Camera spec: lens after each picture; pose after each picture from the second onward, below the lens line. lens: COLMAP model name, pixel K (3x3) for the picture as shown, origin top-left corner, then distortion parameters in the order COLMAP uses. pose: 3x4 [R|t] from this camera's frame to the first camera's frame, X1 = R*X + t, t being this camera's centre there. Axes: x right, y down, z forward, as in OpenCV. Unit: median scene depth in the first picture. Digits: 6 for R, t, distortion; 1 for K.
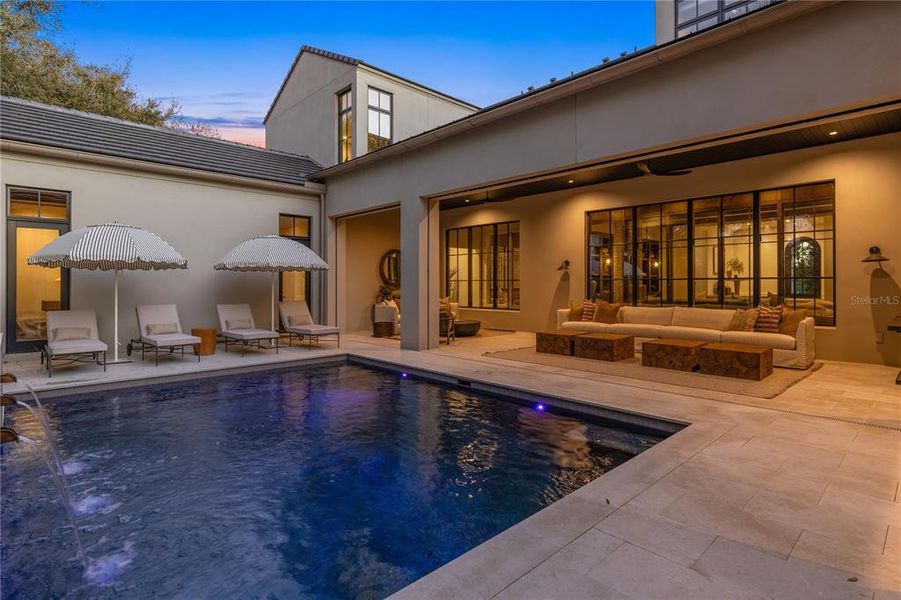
lens RADIAL K [[465.5, 0, 452.0], [0, 465.5, 282.4], [0, 0, 1]] dist [0.002006, -0.000620]
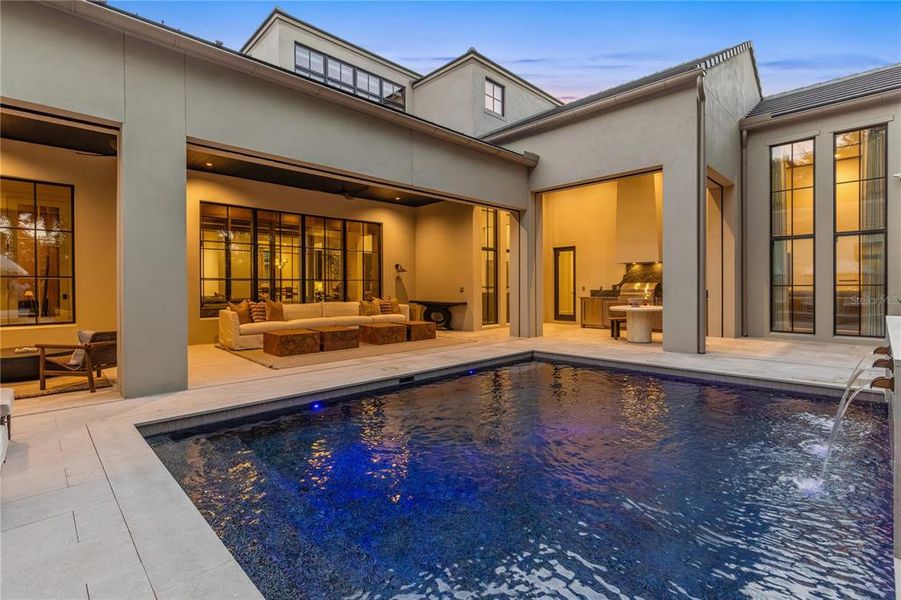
lens RADIAL K [[420.1, 0, 451.2], [0, 420.1, 288.9], [0, 0, 1]] dist [-0.001756, 0.000504]
pose [[-0.014233, -0.007617, 0.999870, -0.544426], [-0.005334, 0.999957, 0.007542, 0.006367], [-0.999884, -0.005226, -0.014273, 0.569080]]
